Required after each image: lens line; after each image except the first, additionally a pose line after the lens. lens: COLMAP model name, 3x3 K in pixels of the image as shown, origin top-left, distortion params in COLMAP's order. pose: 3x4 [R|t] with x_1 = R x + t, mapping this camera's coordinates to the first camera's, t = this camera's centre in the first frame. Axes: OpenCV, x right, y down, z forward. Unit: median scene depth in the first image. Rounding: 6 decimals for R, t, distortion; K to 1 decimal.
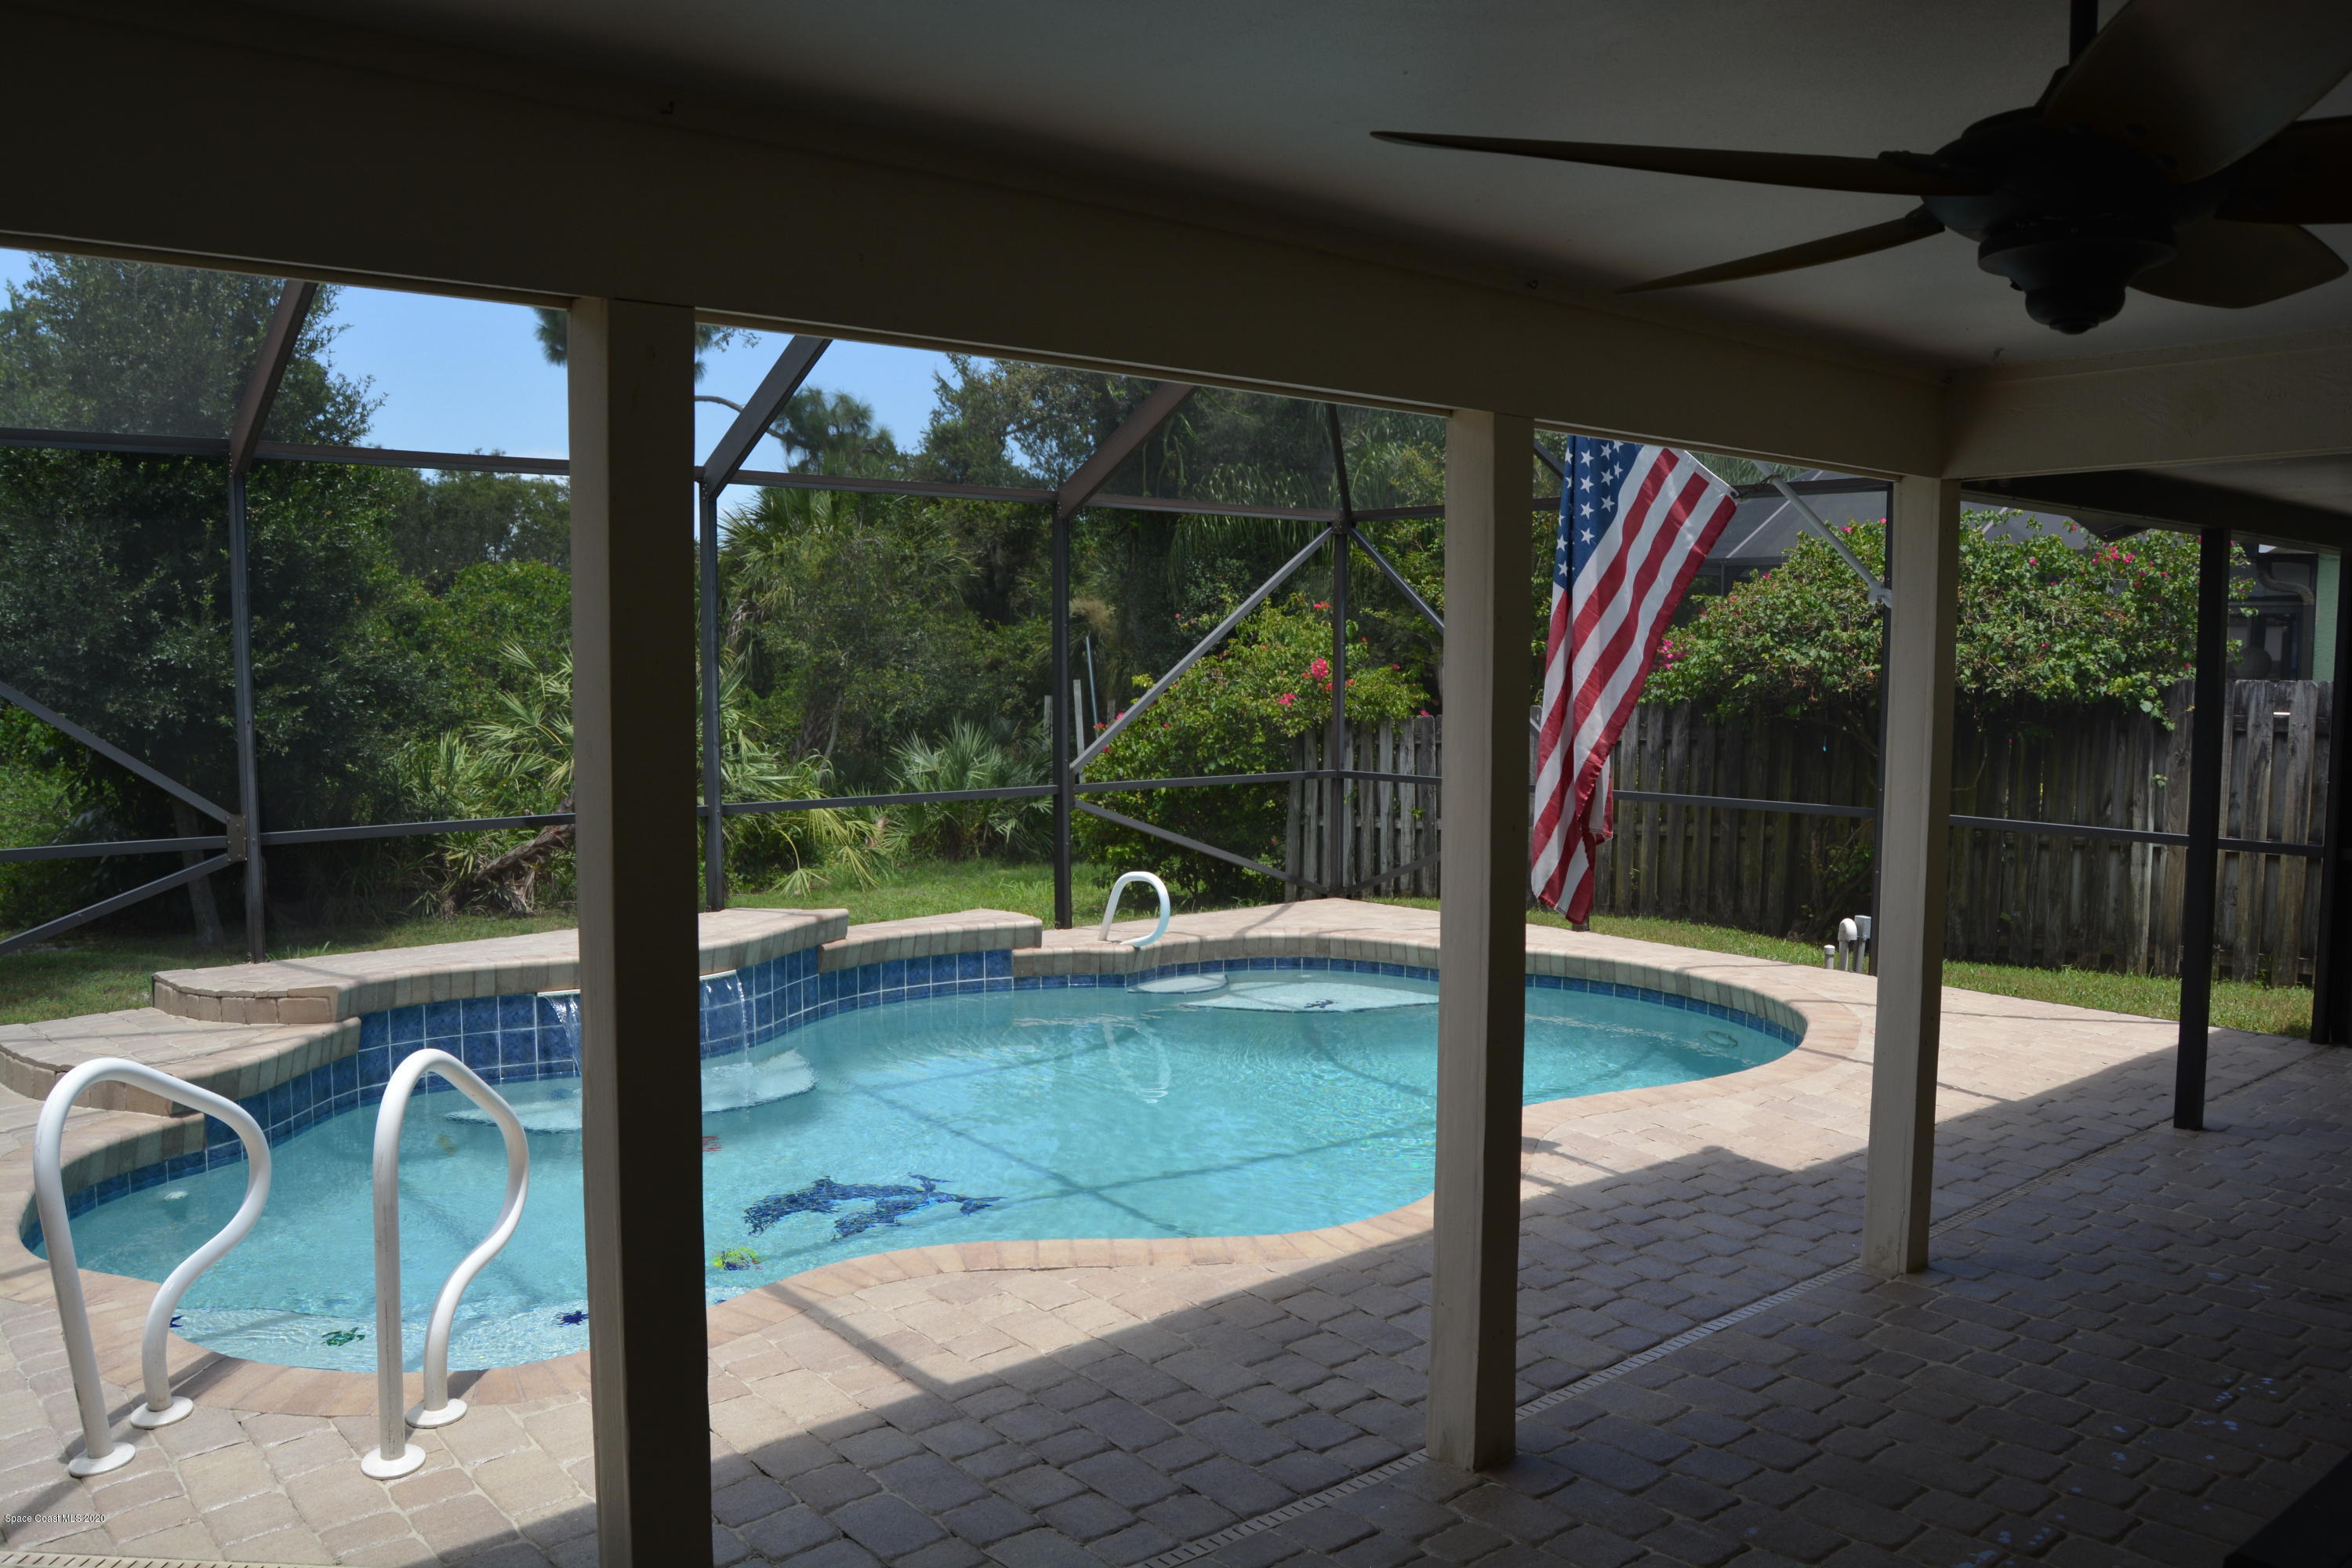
lens RADIAL K [[1833.9, 0, 1172.4], [0, 1833.9, 784.7], [0, 0, 1]] dist [-0.094967, 0.042096]
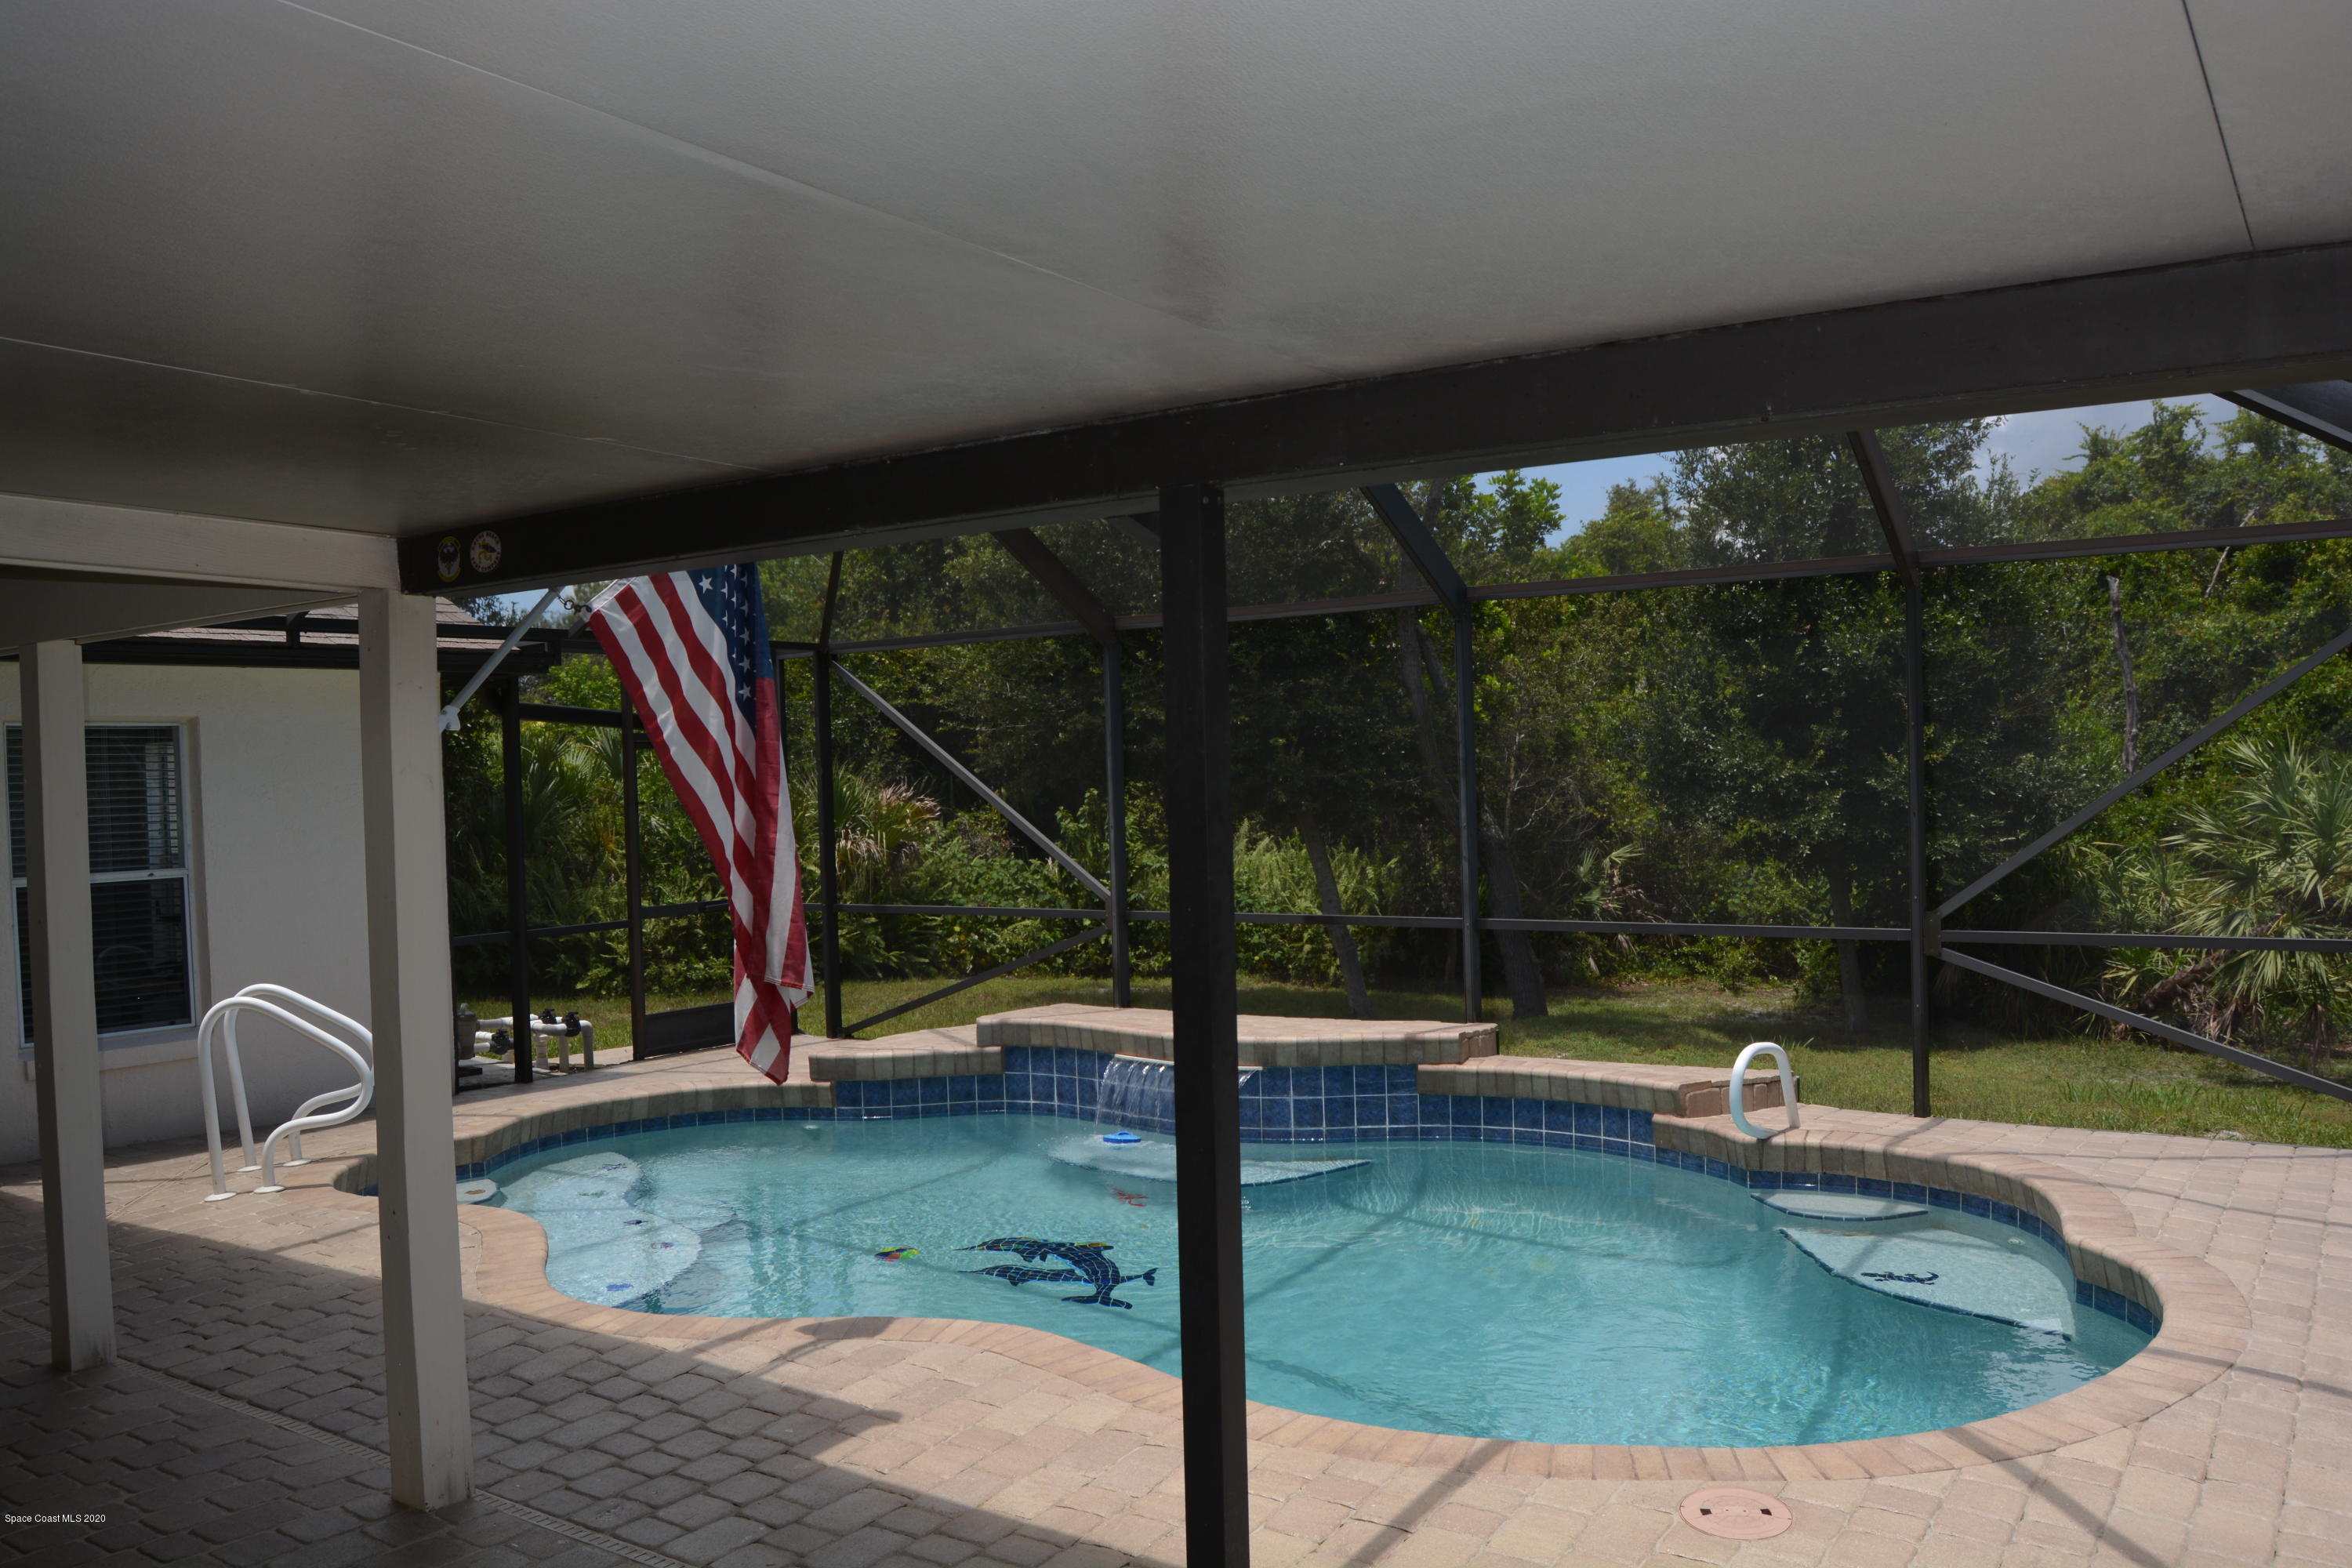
lens RADIAL K [[1833.9, 0, 1156.2], [0, 1833.9, 786.9], [0, 0, 1]] dist [-0.094967, 0.042096]
pose [[0.251535, -0.001646, -0.967847, 0.694610], [-0.047155, 0.998790, -0.013954, -0.039395], [0.966699, 0.049149, 0.251153, 0.585751]]
